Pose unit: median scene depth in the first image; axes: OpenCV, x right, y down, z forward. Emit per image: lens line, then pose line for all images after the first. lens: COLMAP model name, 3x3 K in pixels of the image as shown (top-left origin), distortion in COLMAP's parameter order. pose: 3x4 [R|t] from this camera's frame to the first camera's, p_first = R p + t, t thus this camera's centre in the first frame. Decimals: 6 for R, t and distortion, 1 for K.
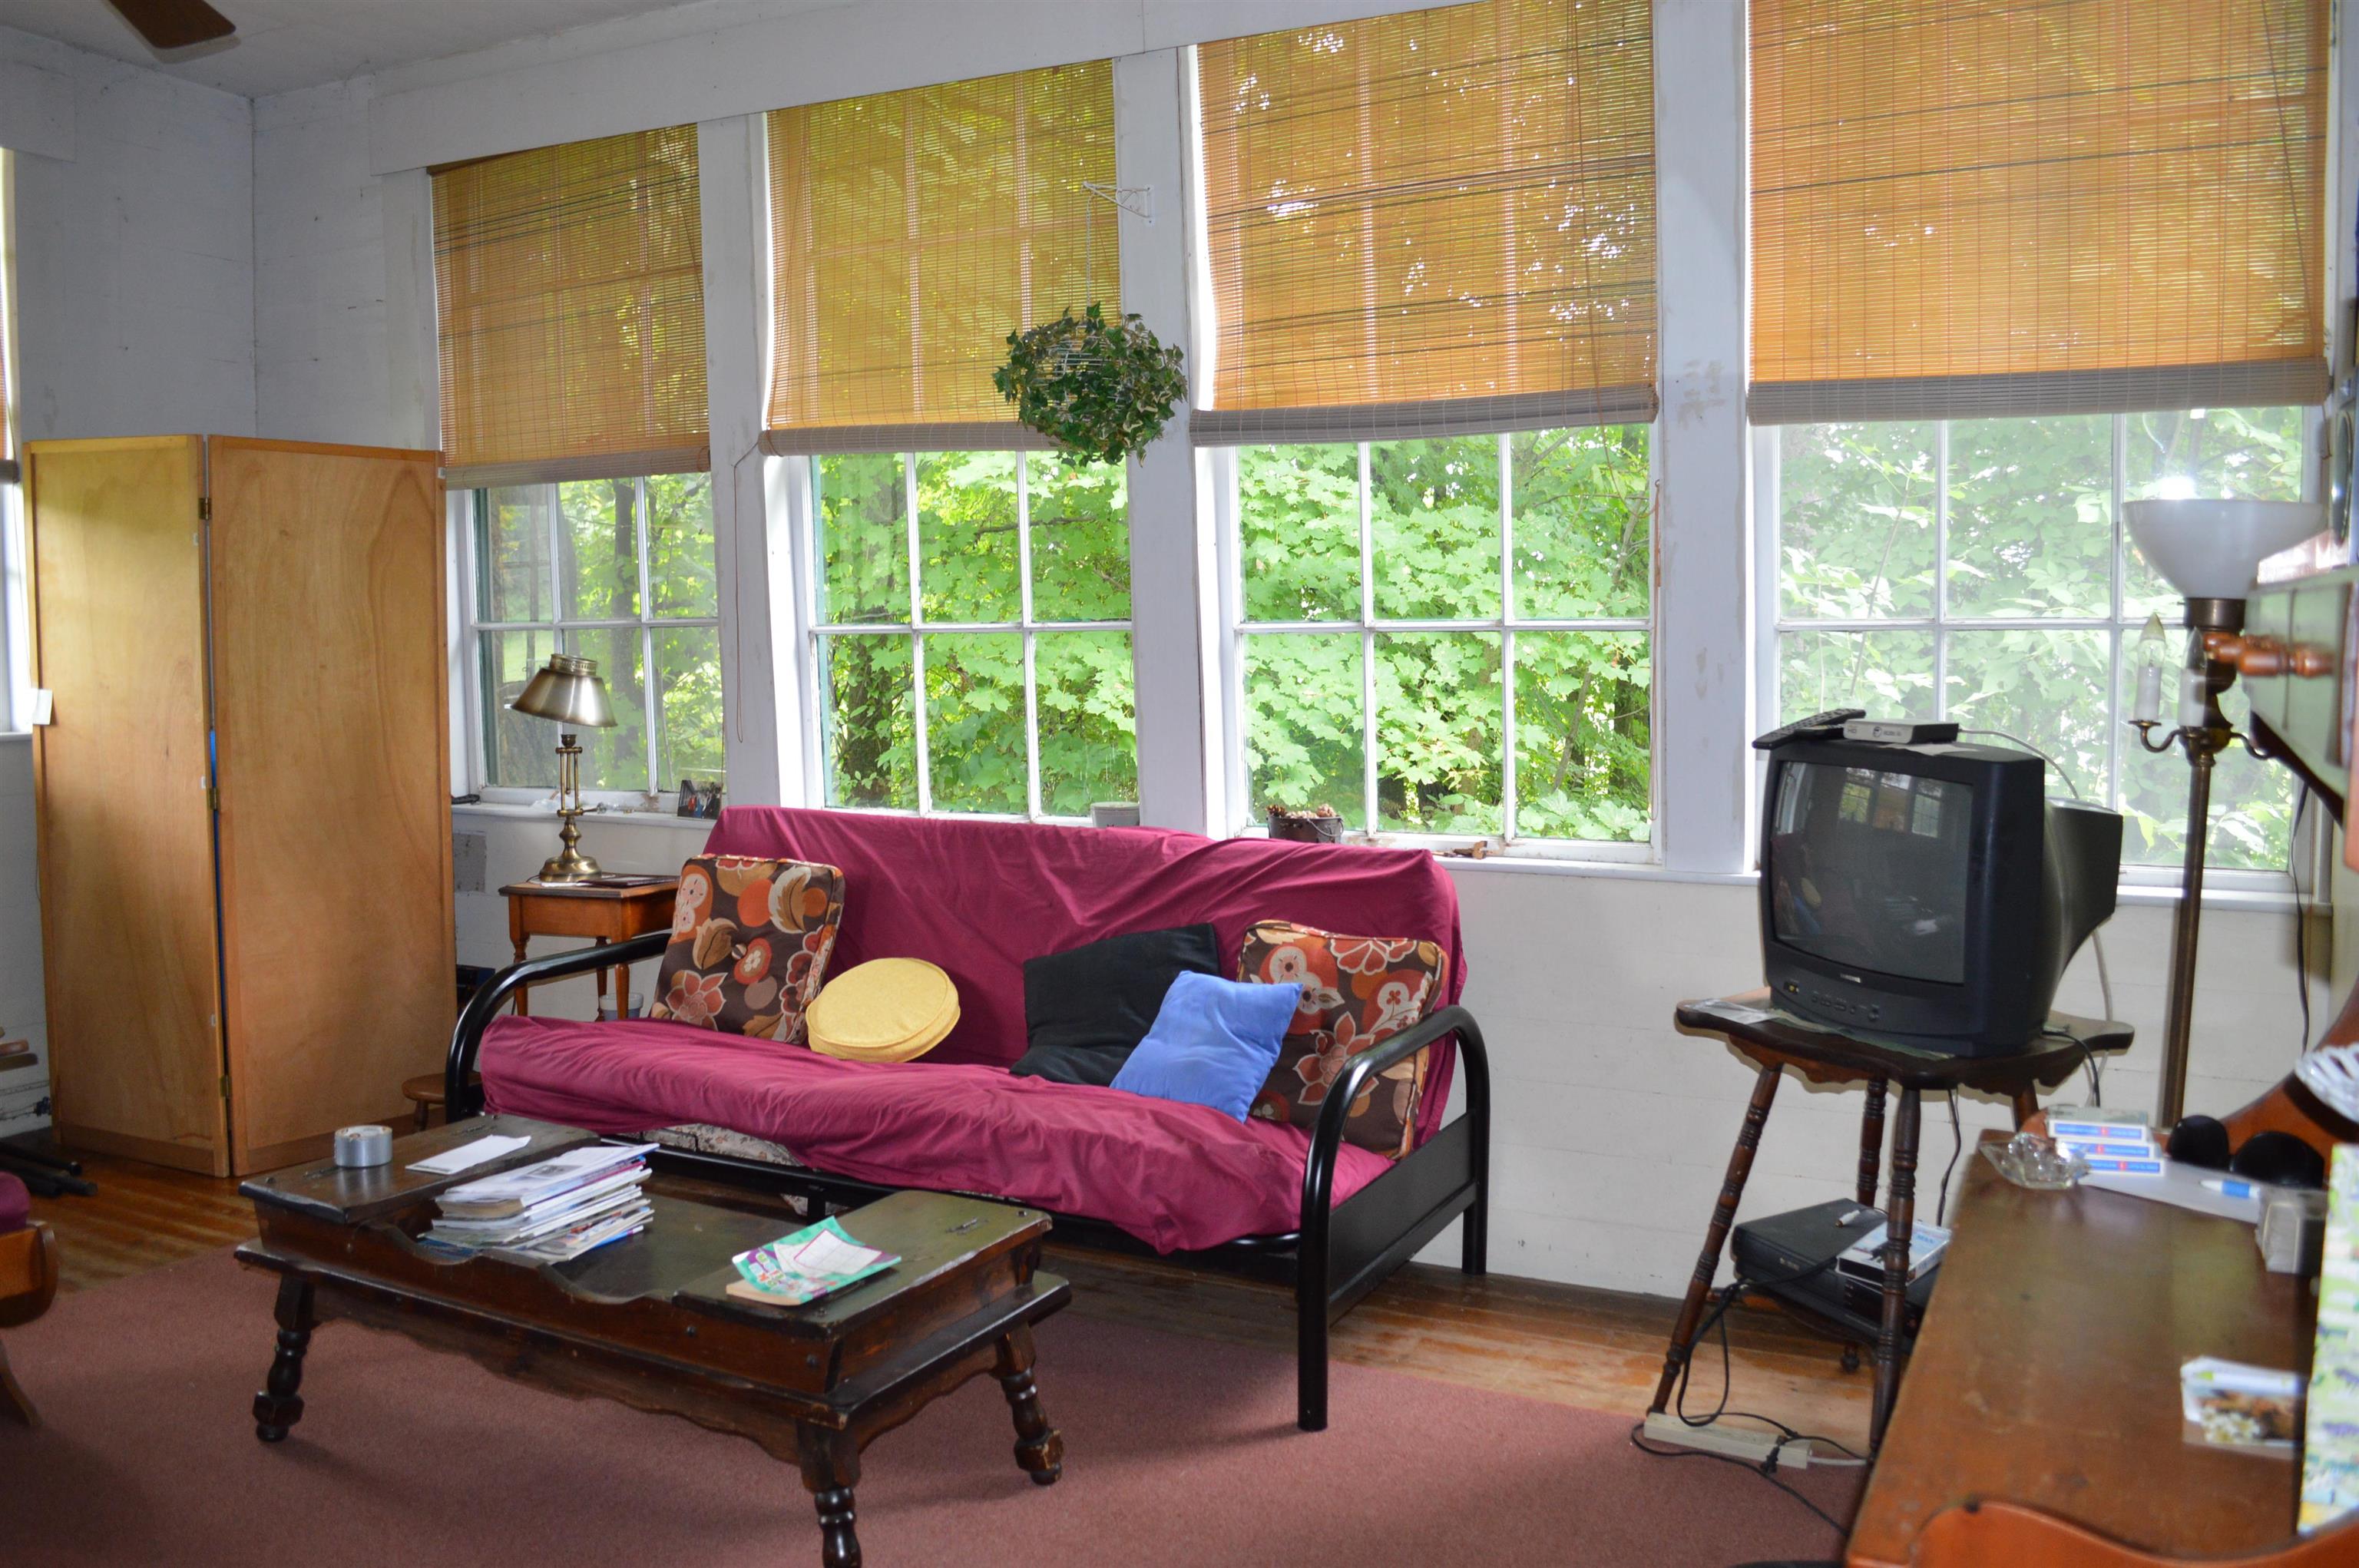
lens RADIAL K [[1879.0, 0, 1169.7], [0, 1879.0, 782.4], [0, 0, 1]] dist [-0.083331, 0.013157]
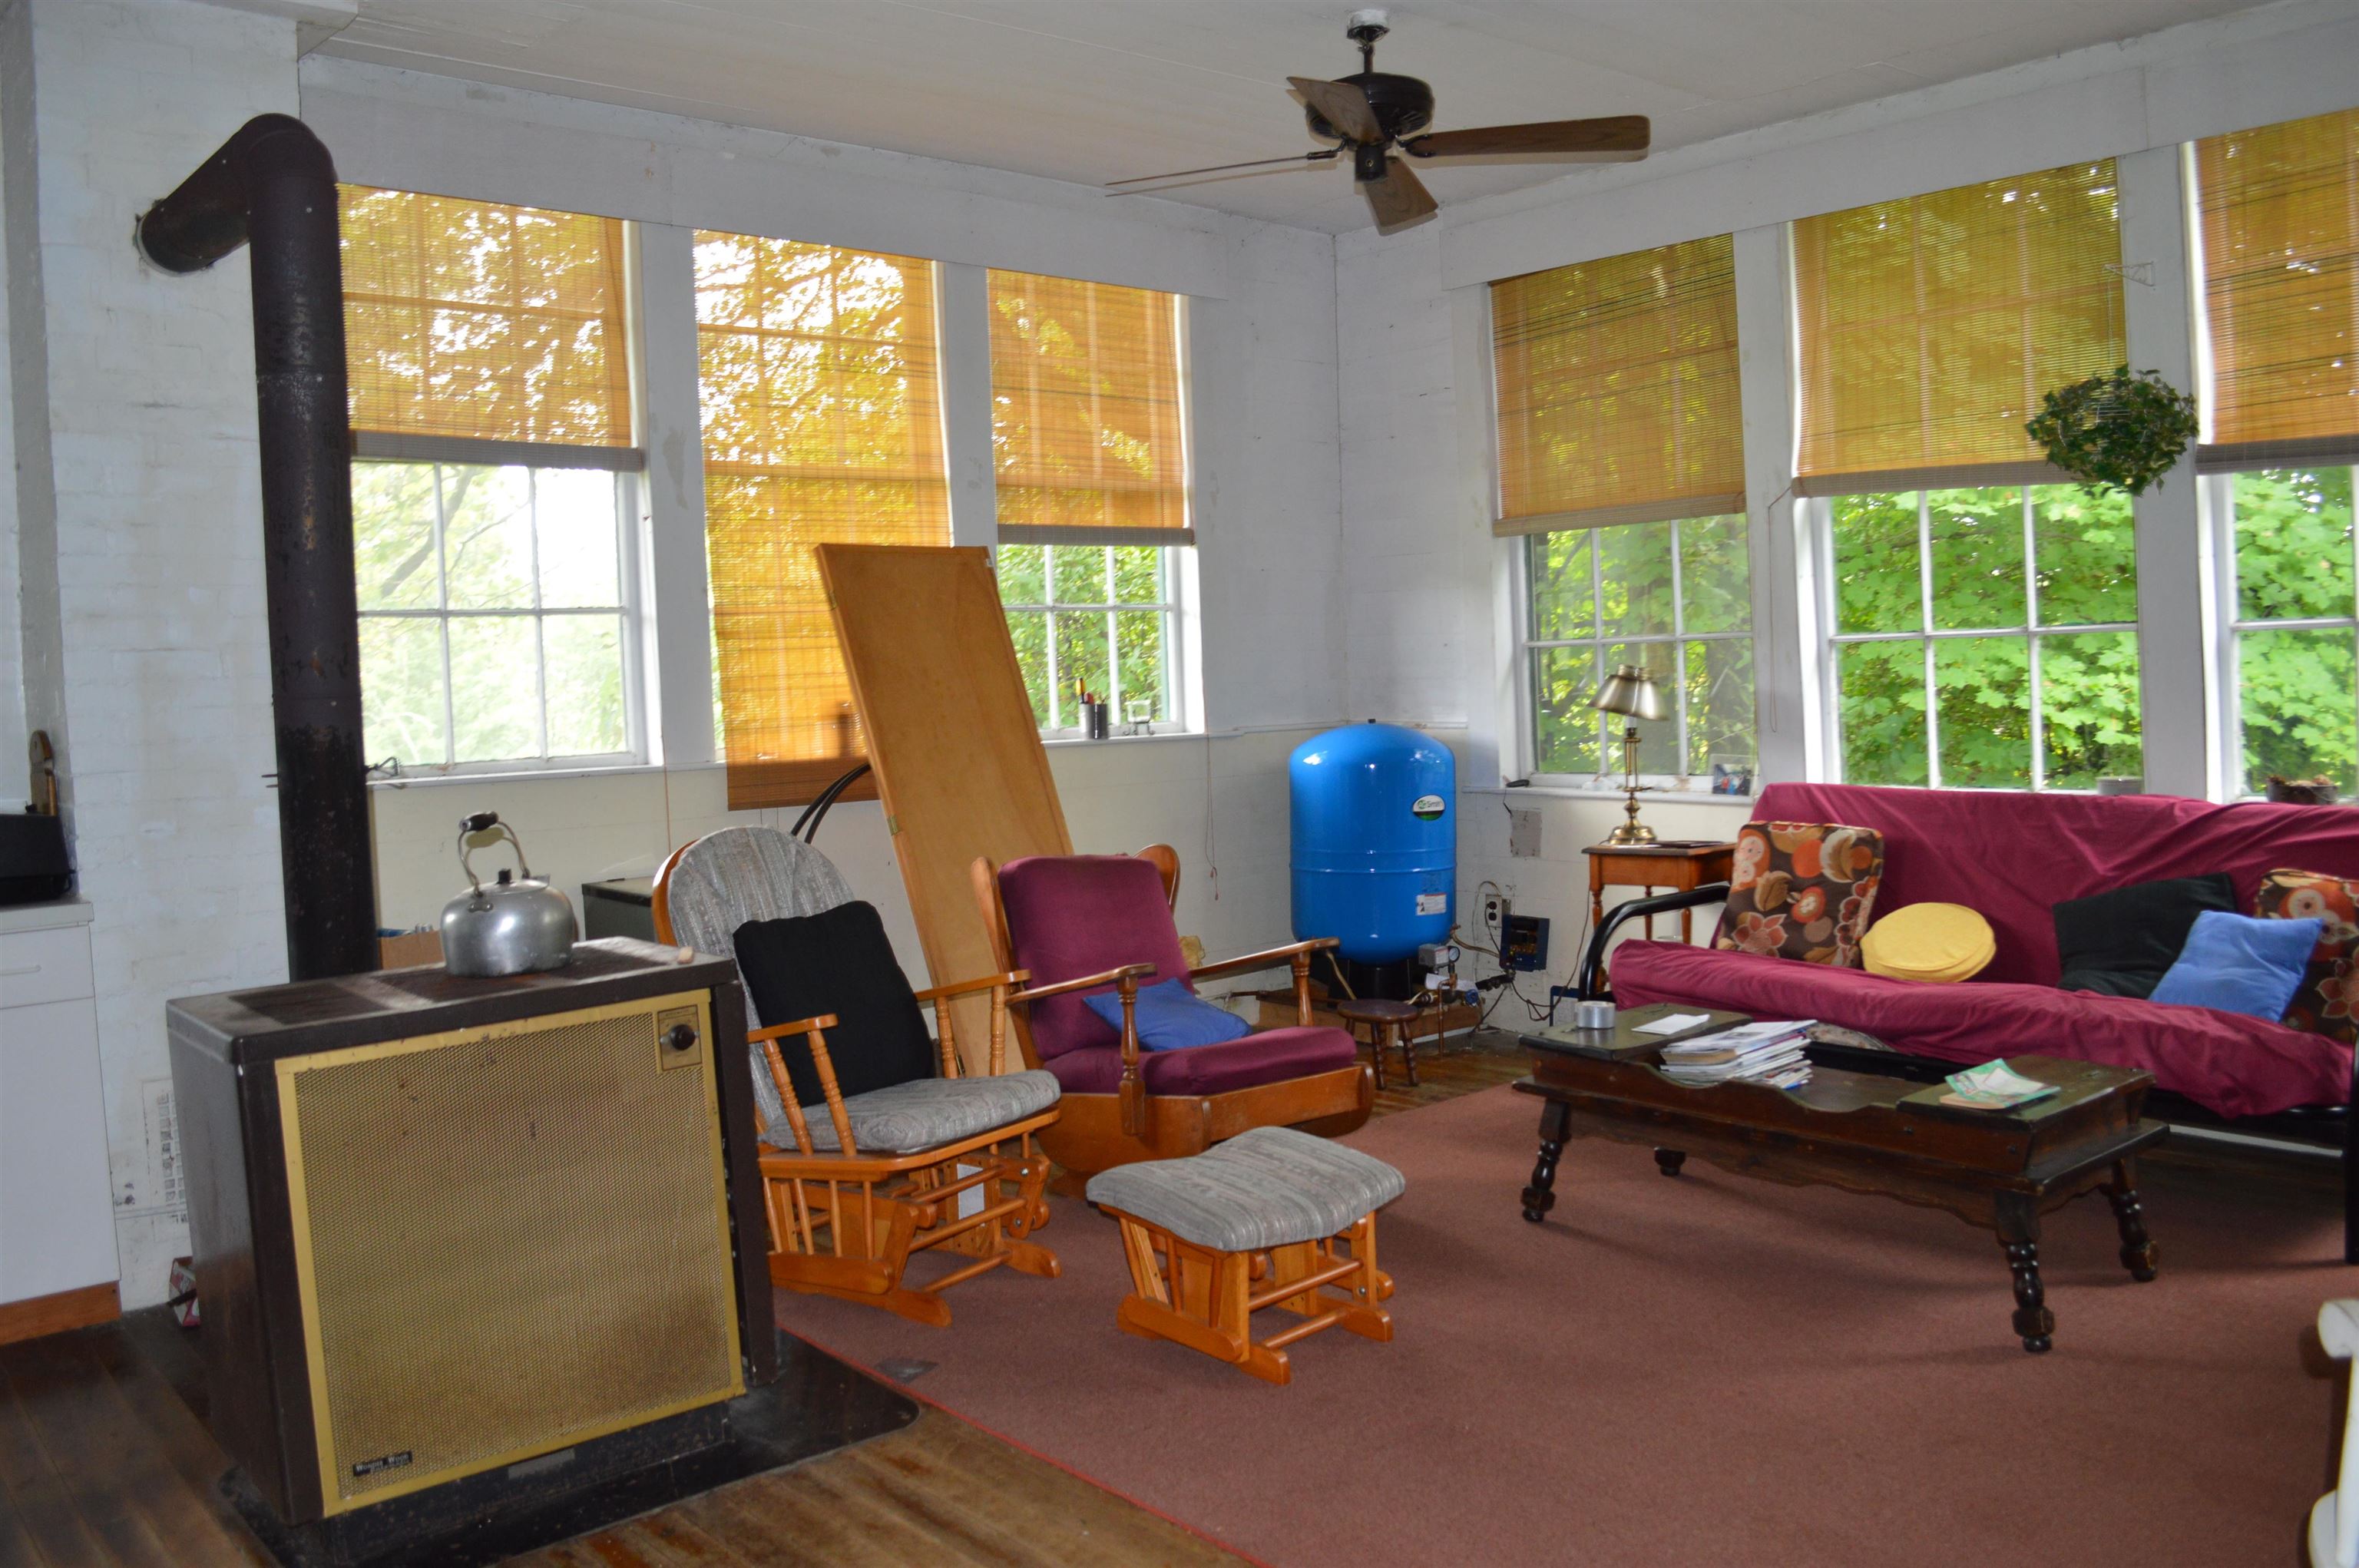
lens RADIAL K [[1879.0, 0, 1167.6], [0, 1879.0, 785.0], [0, 0, 1]] dist [-0.083331, 0.013157]
pose [[0.923822, -0.005169, -0.382787, -0.153273], [0.001556, 0.999951, -0.009746, 0.029246], [0.382819, 0.008408, 0.923785, -0.334368]]
